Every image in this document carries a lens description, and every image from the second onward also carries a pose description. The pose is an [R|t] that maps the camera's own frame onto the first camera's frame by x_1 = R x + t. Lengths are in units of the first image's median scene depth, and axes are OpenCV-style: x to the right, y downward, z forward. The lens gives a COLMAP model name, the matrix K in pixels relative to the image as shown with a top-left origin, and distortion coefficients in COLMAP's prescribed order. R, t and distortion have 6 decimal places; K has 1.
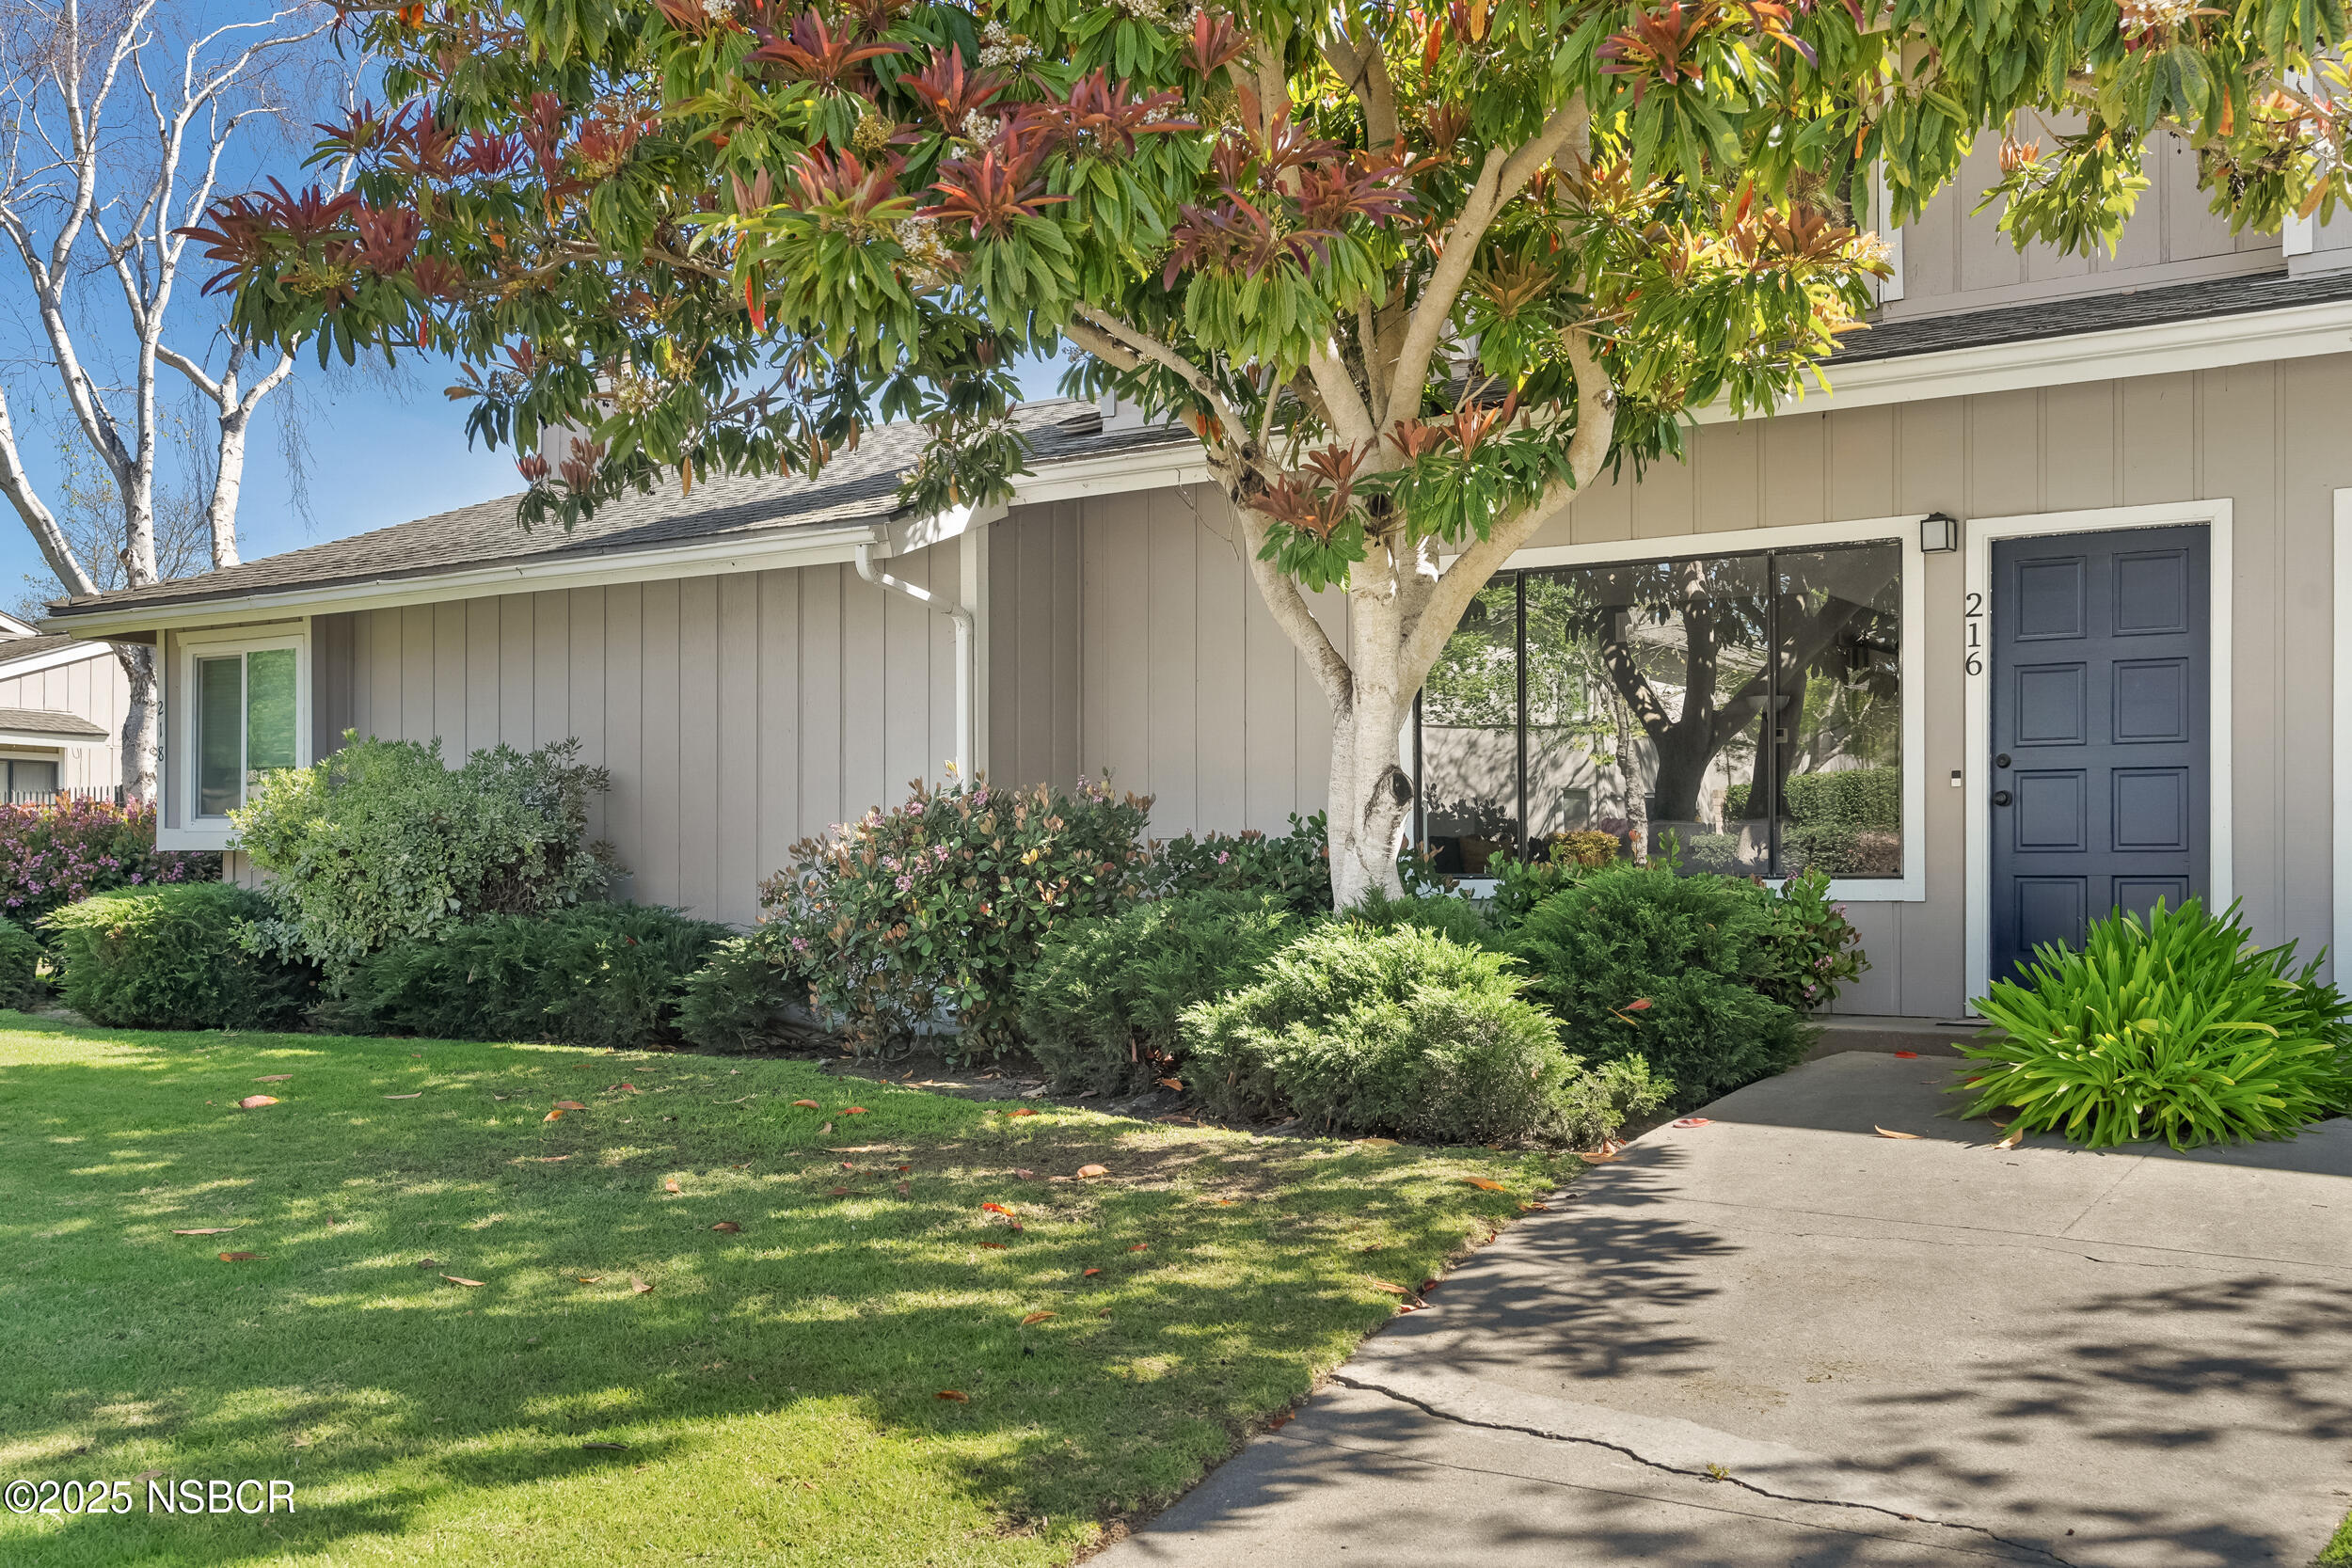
lens RADIAL K [[2349.7, 0, 1176.9], [0, 2349.7, 856.1], [0, 0, 1]] dist [0.002453, -0.007054]
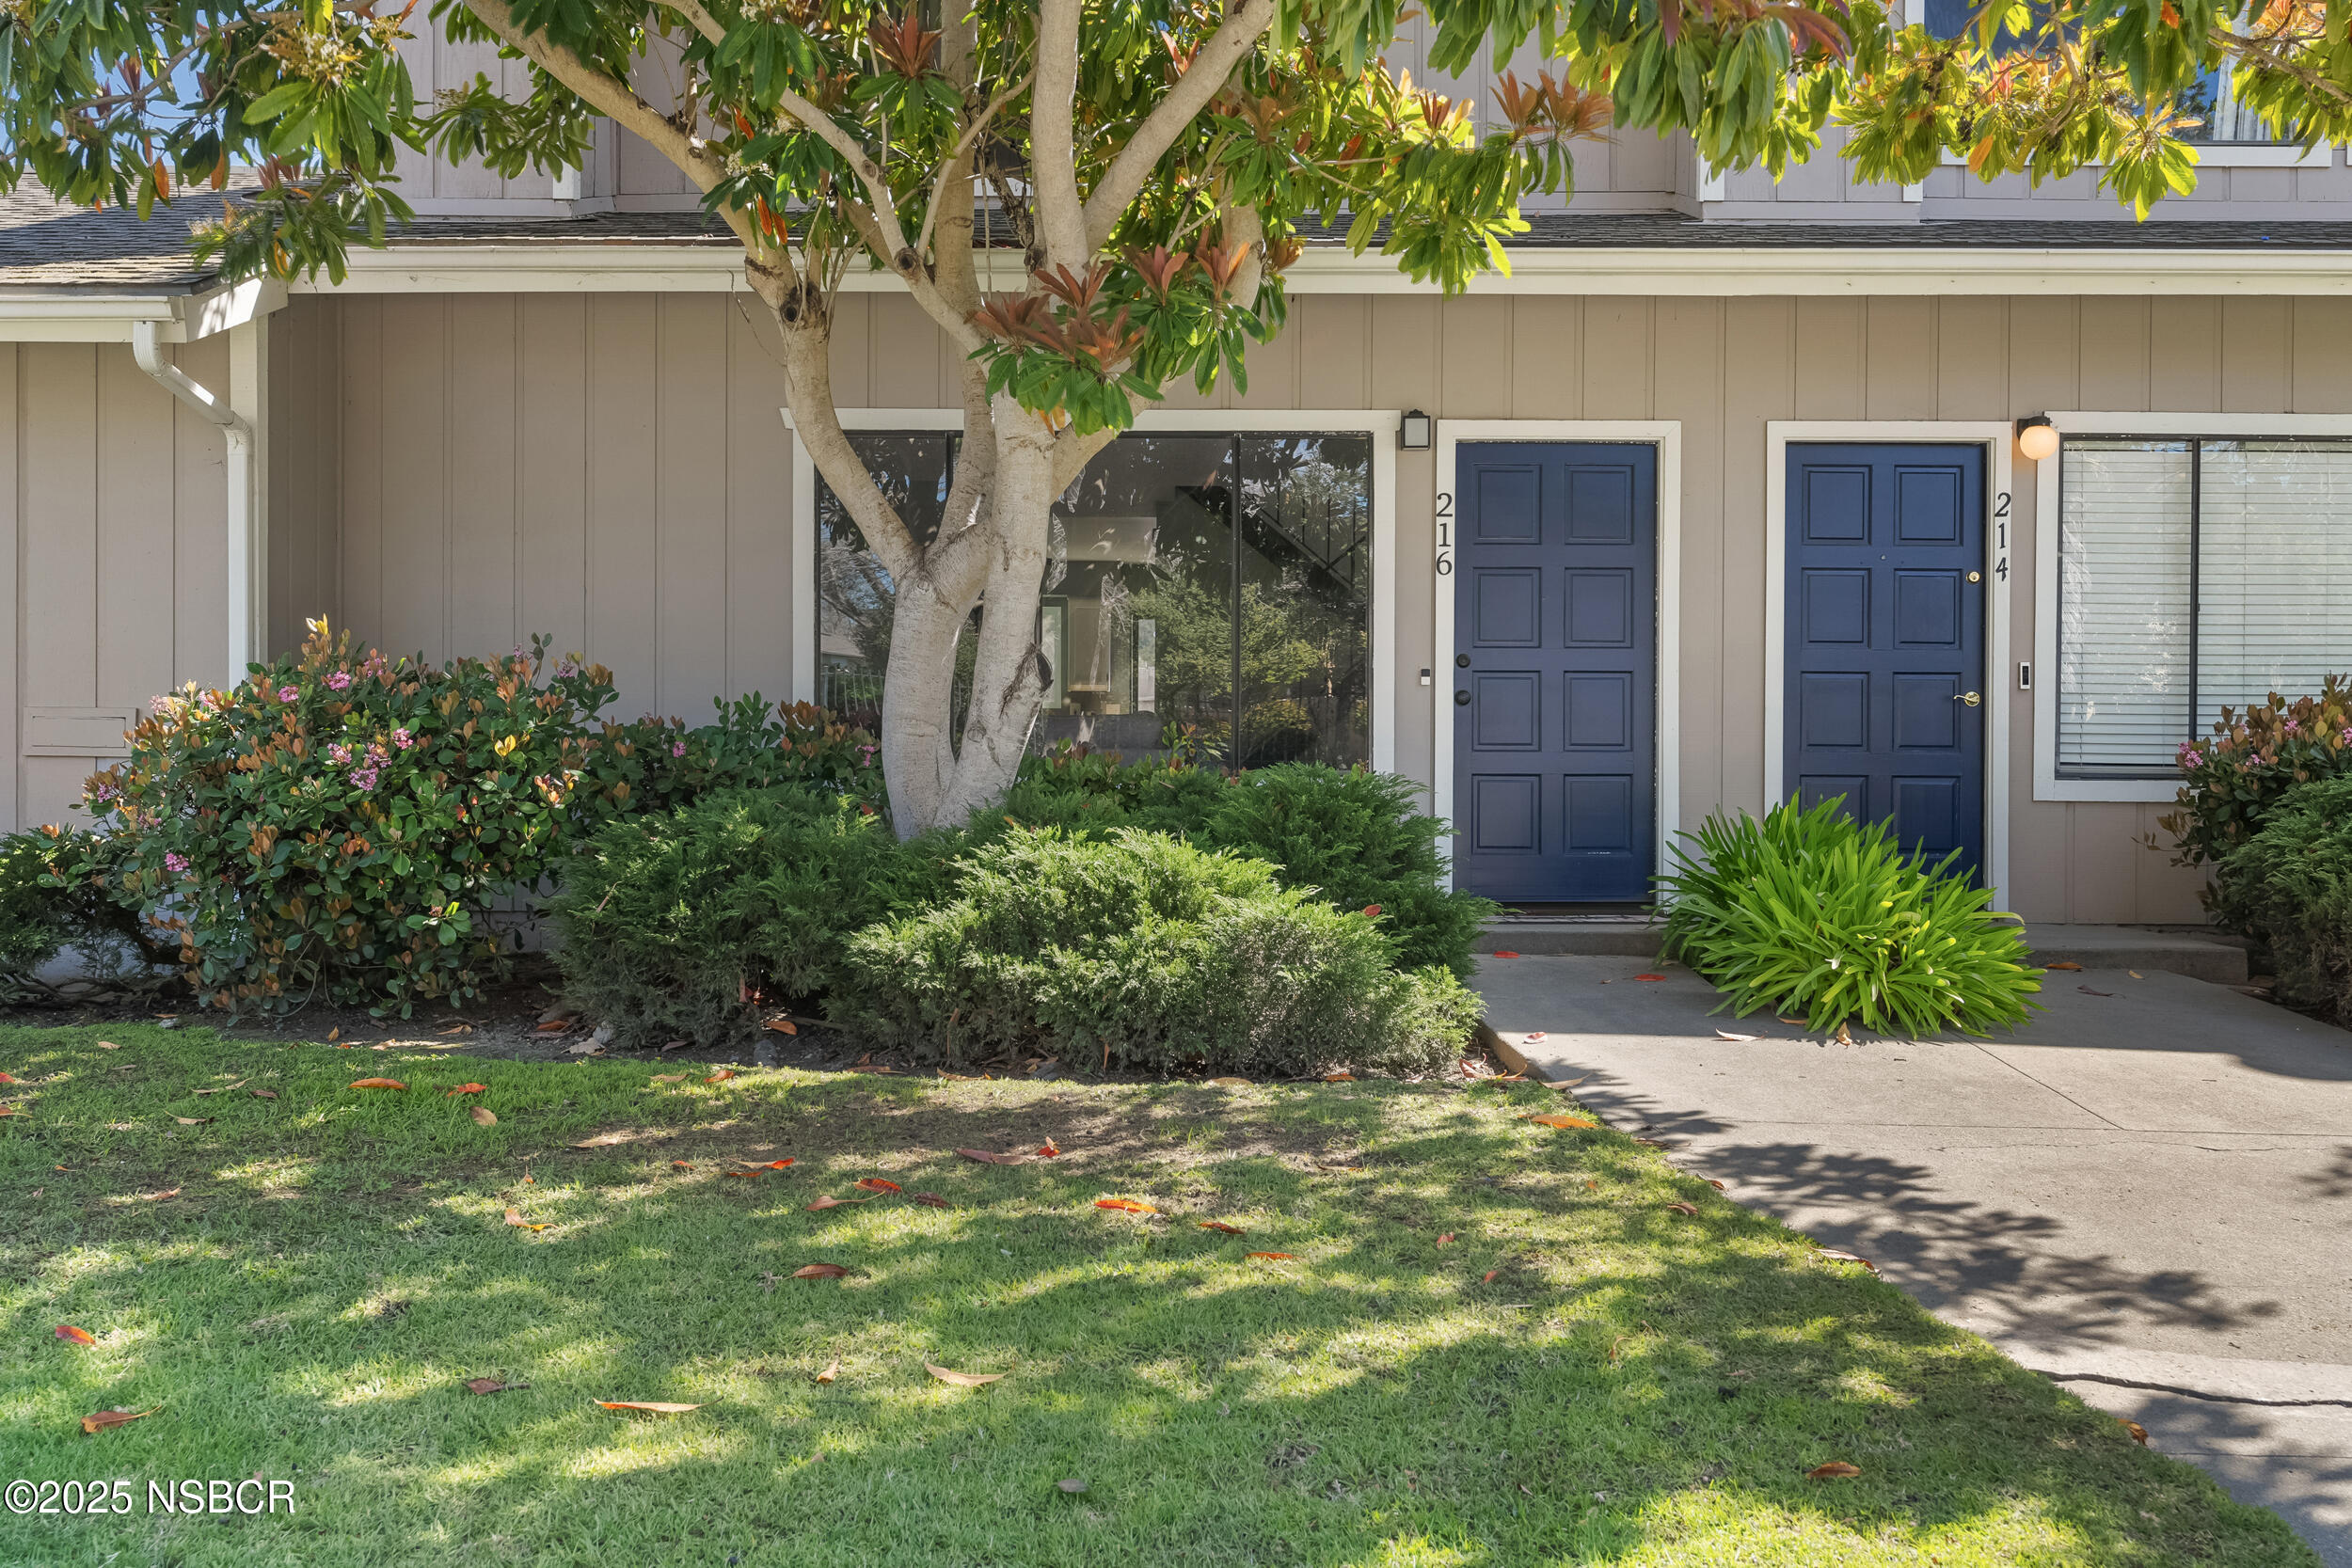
lens RADIAL K [[2348.2, 0, 1176.0], [0, 2348.2, 784.0], [0, 0, 1]] dist [-0.011155, -0.000042]
pose [[0.822633, 0.000369, 0.568573, -0.326997], [-0.007810, 0.999913, 0.010651, 0.002900], [-0.568519, -0.013203, 0.822564, 0.236332]]
